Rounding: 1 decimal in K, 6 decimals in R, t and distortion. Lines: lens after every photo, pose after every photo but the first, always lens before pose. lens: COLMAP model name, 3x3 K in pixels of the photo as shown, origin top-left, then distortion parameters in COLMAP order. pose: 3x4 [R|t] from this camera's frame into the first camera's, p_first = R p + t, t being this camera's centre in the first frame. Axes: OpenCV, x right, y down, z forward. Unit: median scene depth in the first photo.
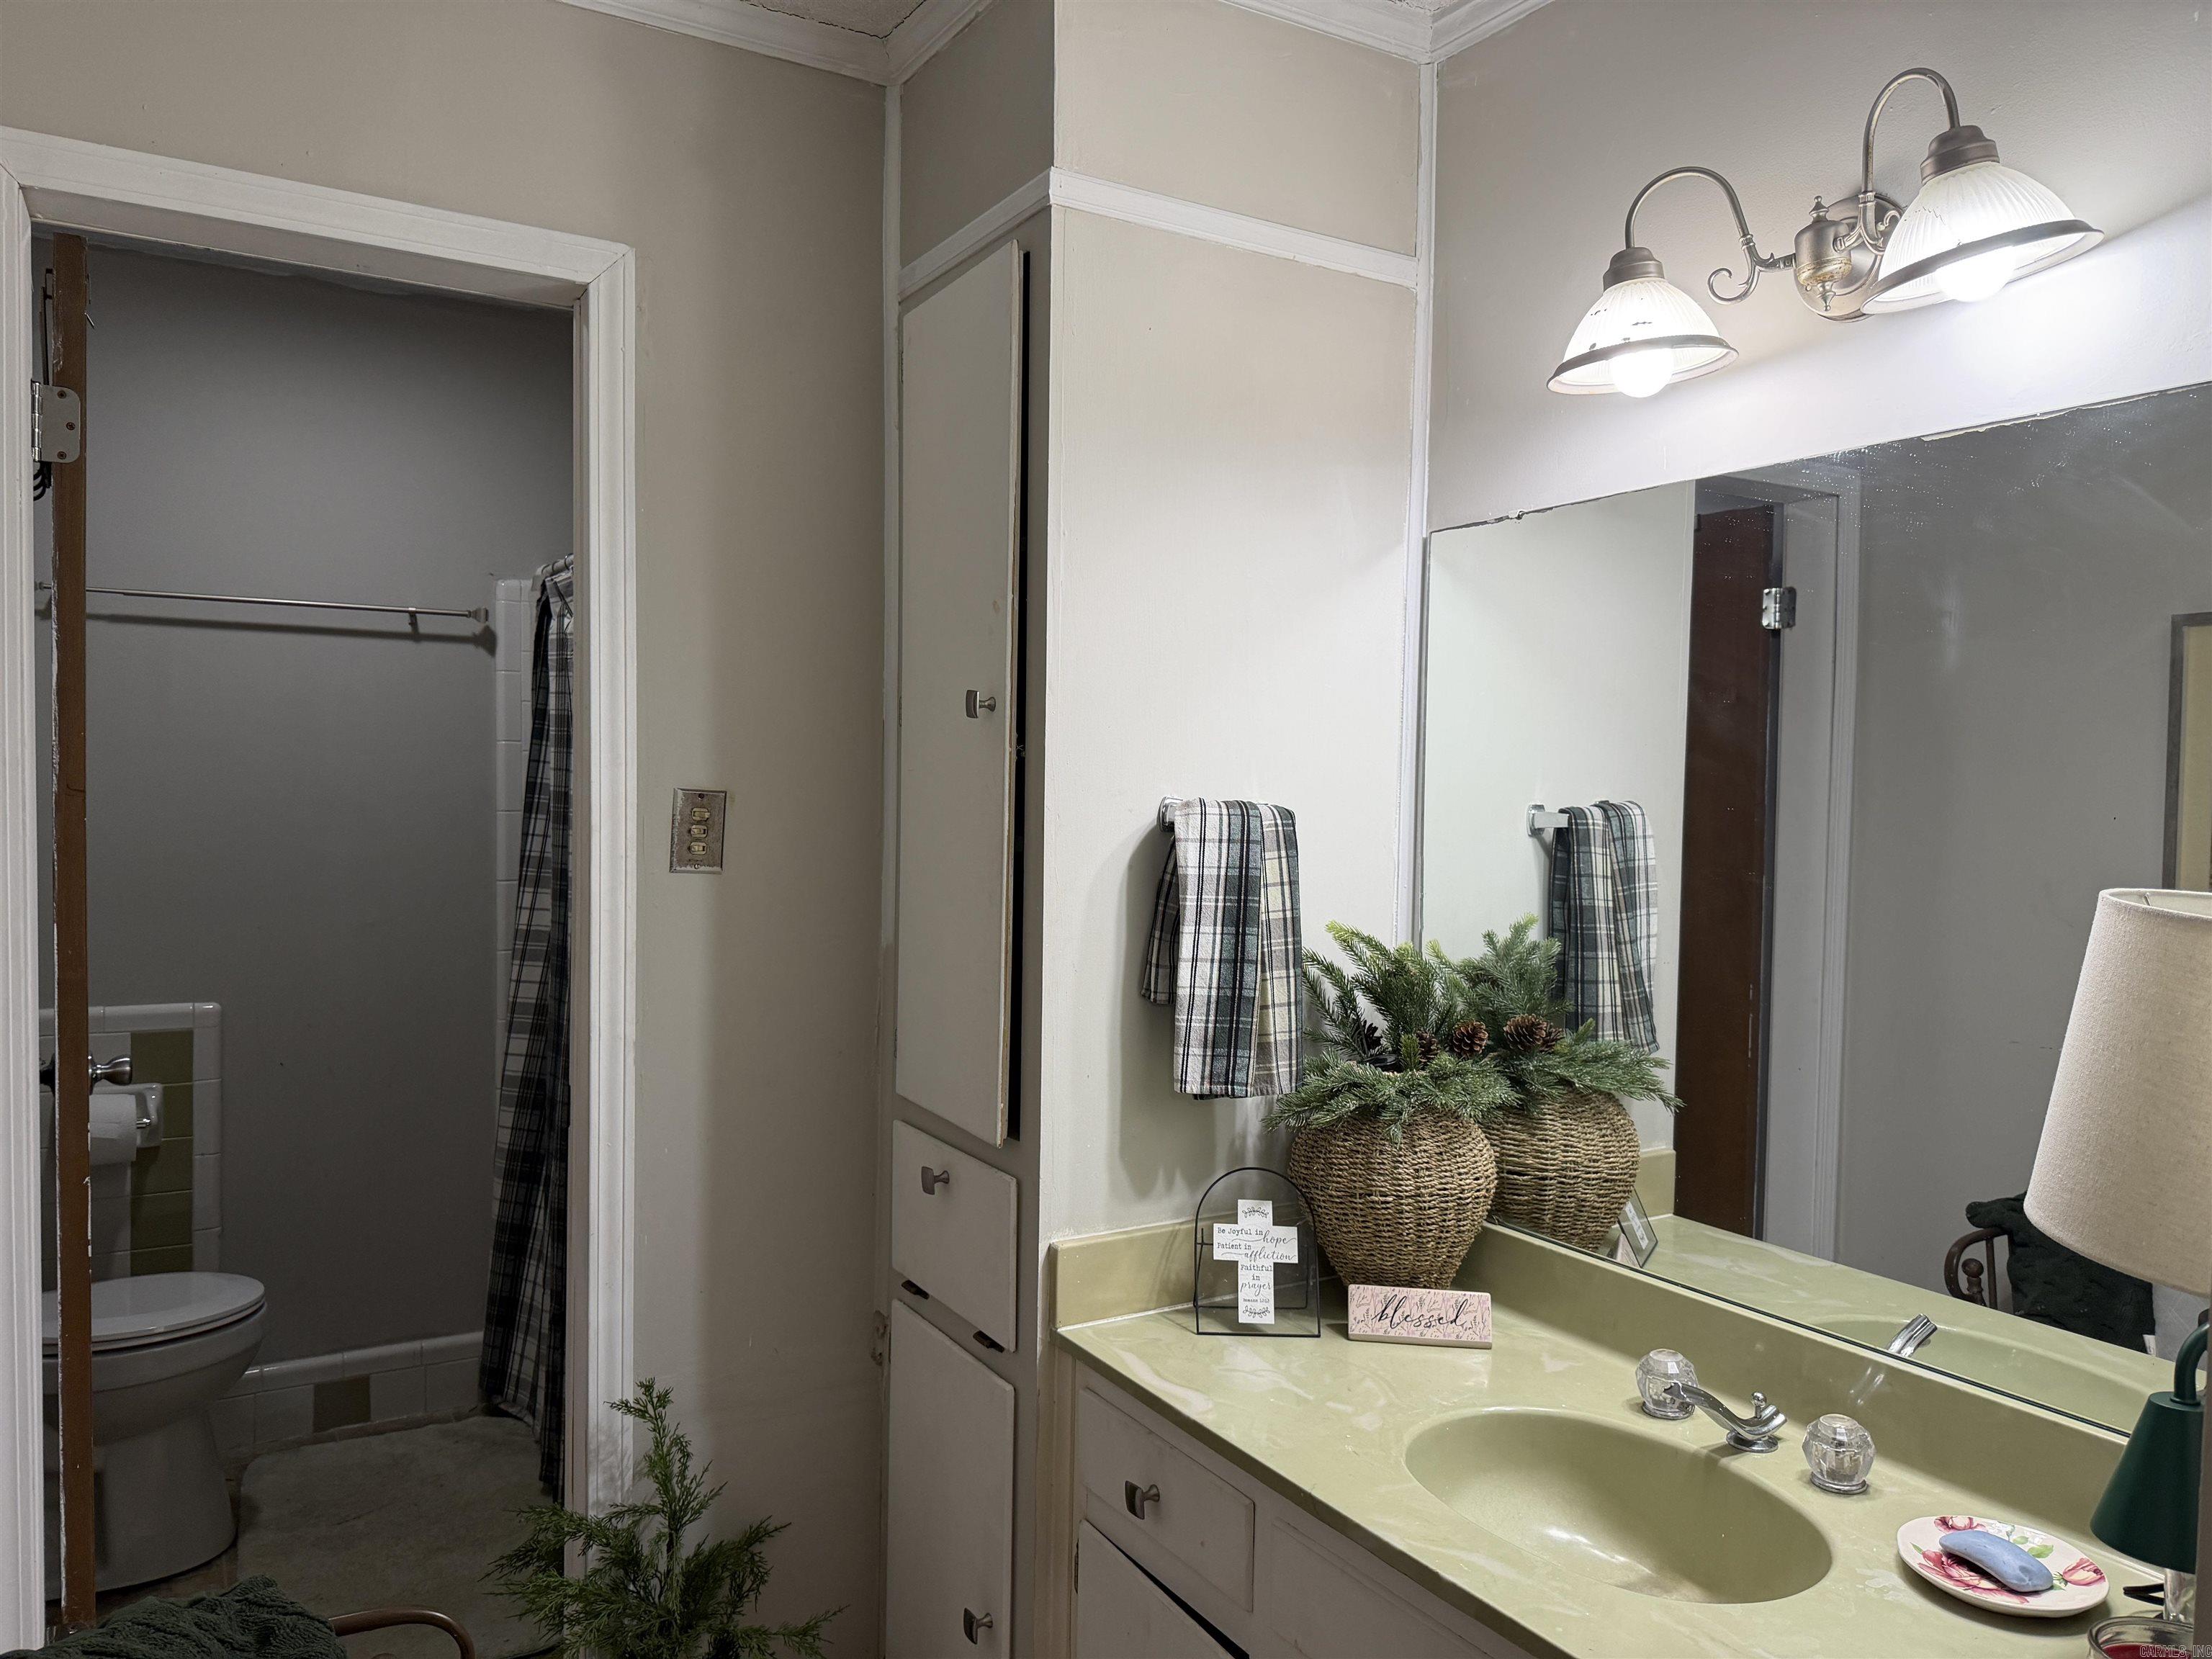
lens RADIAL K [[1544.8, 0, 1113.2], [0, 1544.8, 792.0], [0, 0, 1]] dist [0.073510, -0.132044]
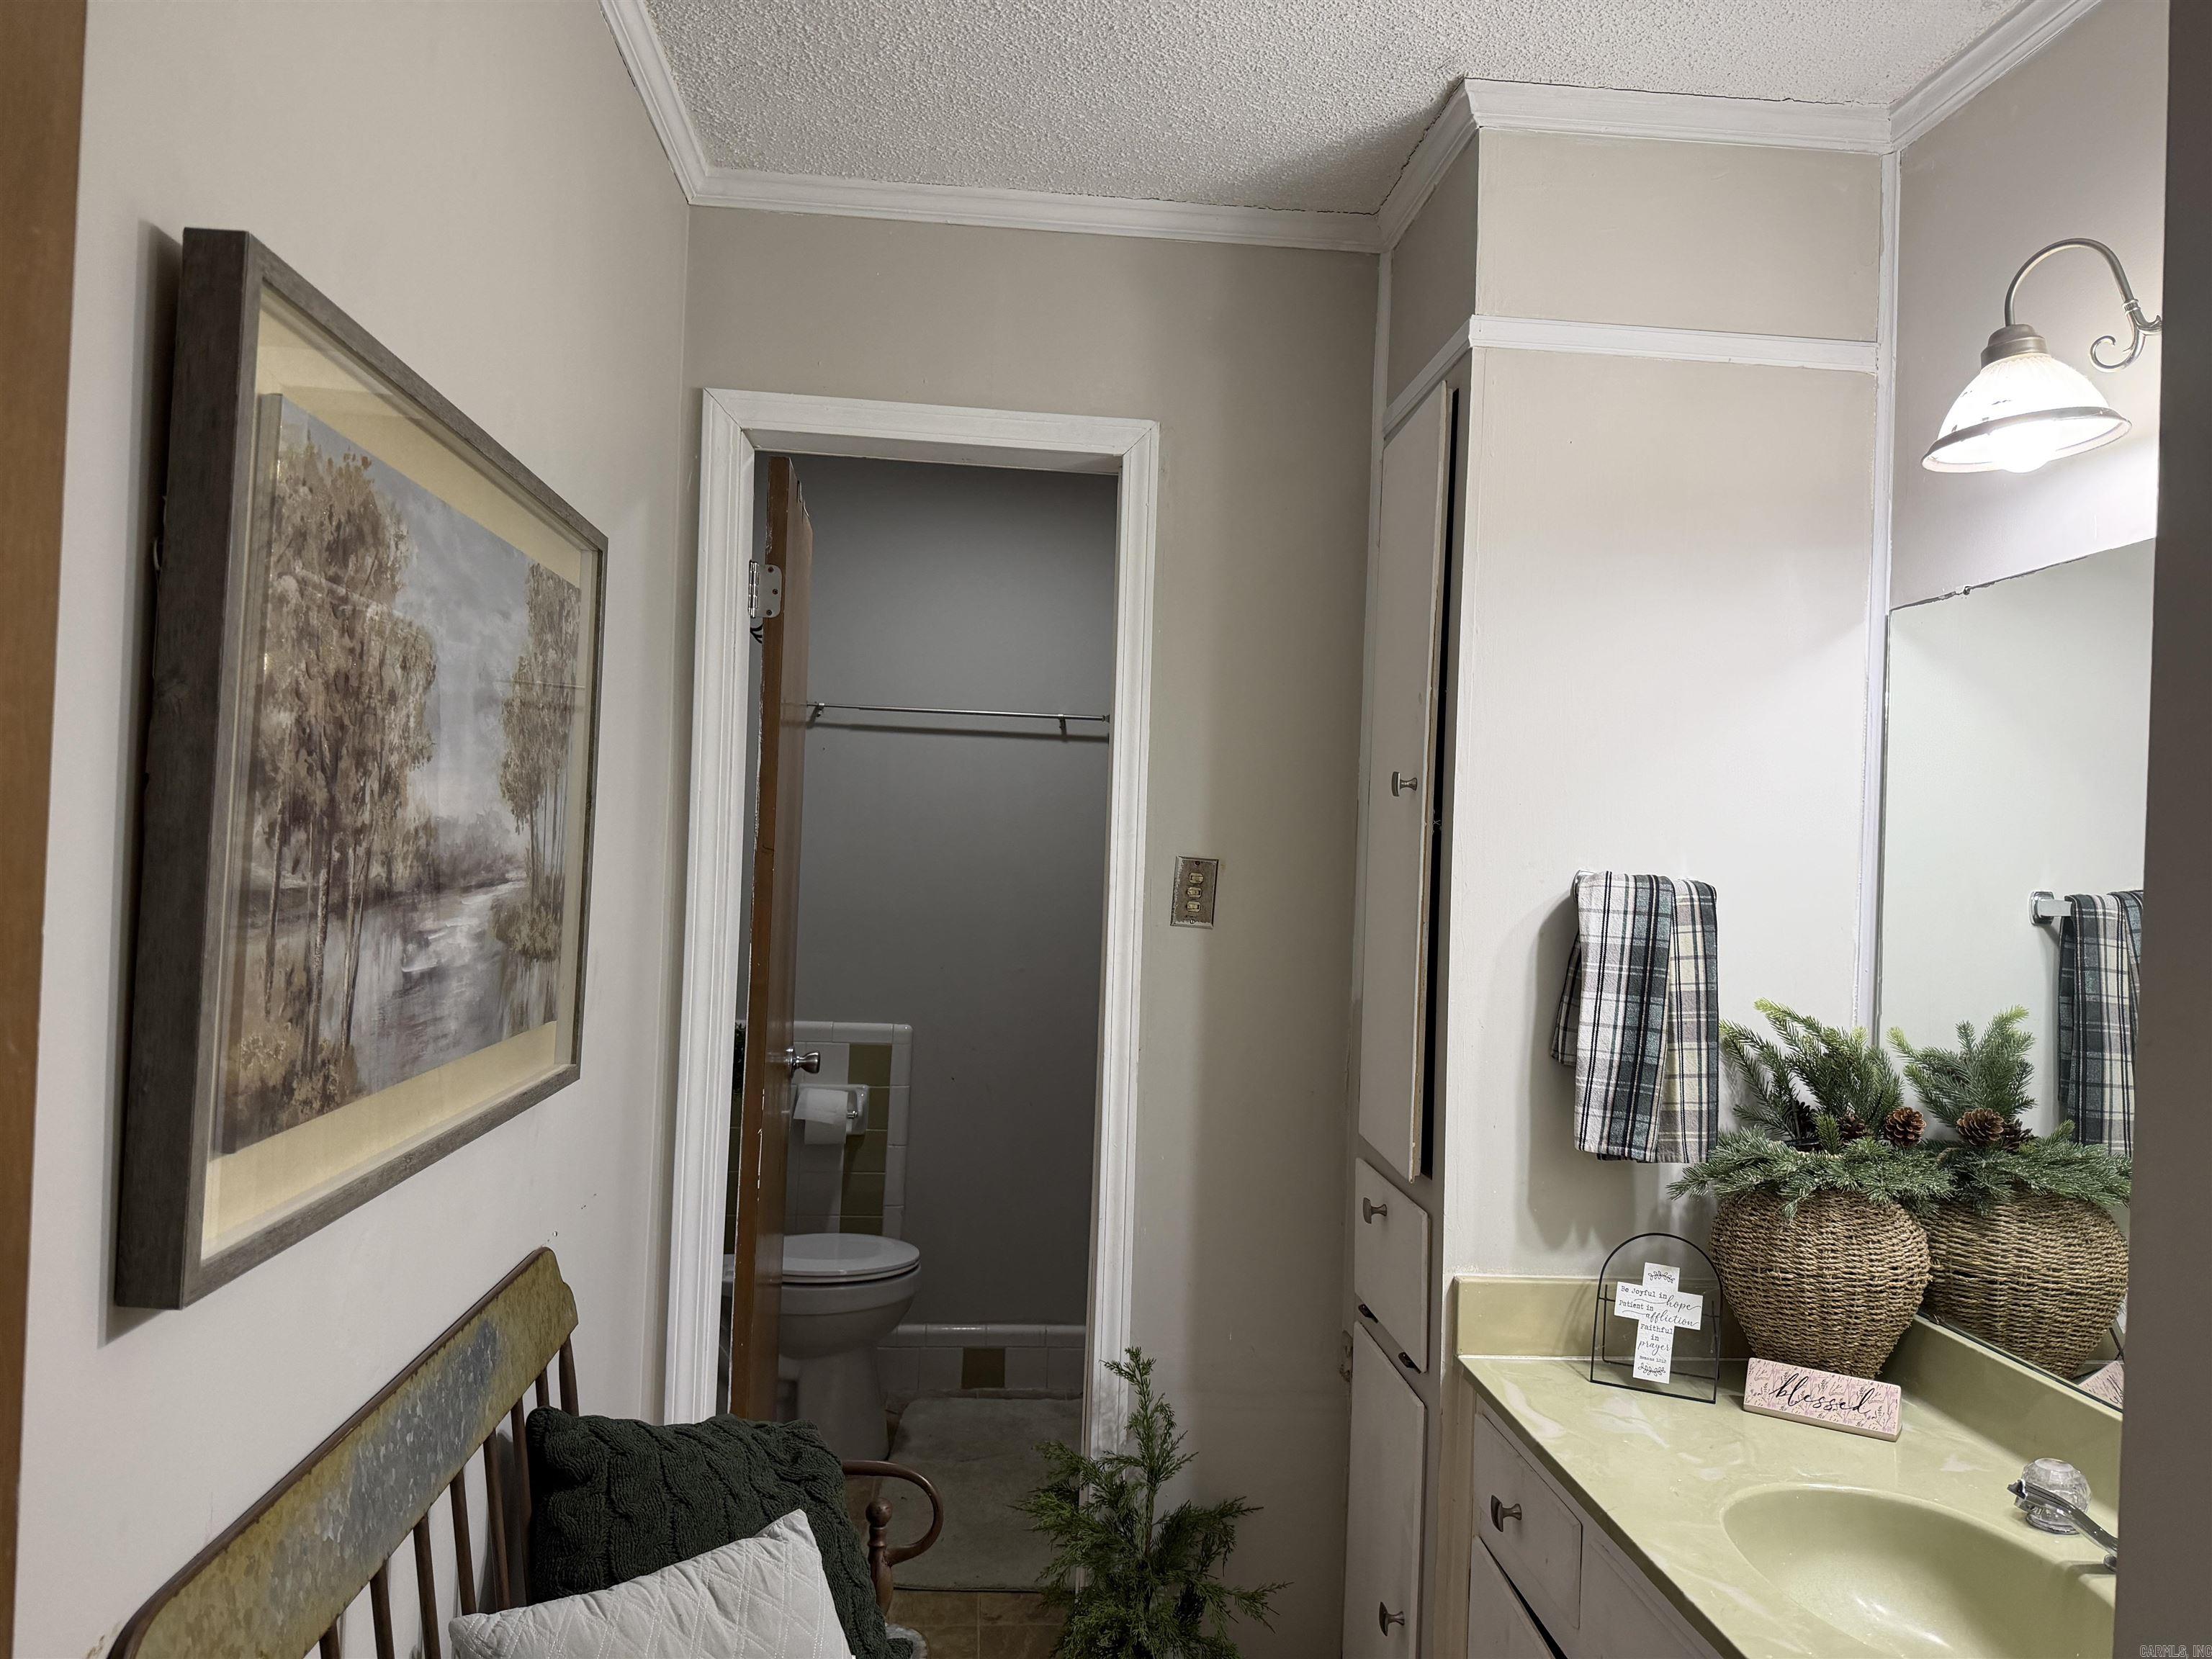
lens RADIAL K [[1557.0, 0, 1097.4], [0, 1557.0, 757.8], [0, 0, 1]] dist [0.007201, -0.067934]
pose [[0.886884, -0.012290, -0.461829, 0.238739], [-0.027184, 0.996526, -0.078723, 0.019707], [0.461192, 0.082373, 0.883469, -0.109403]]
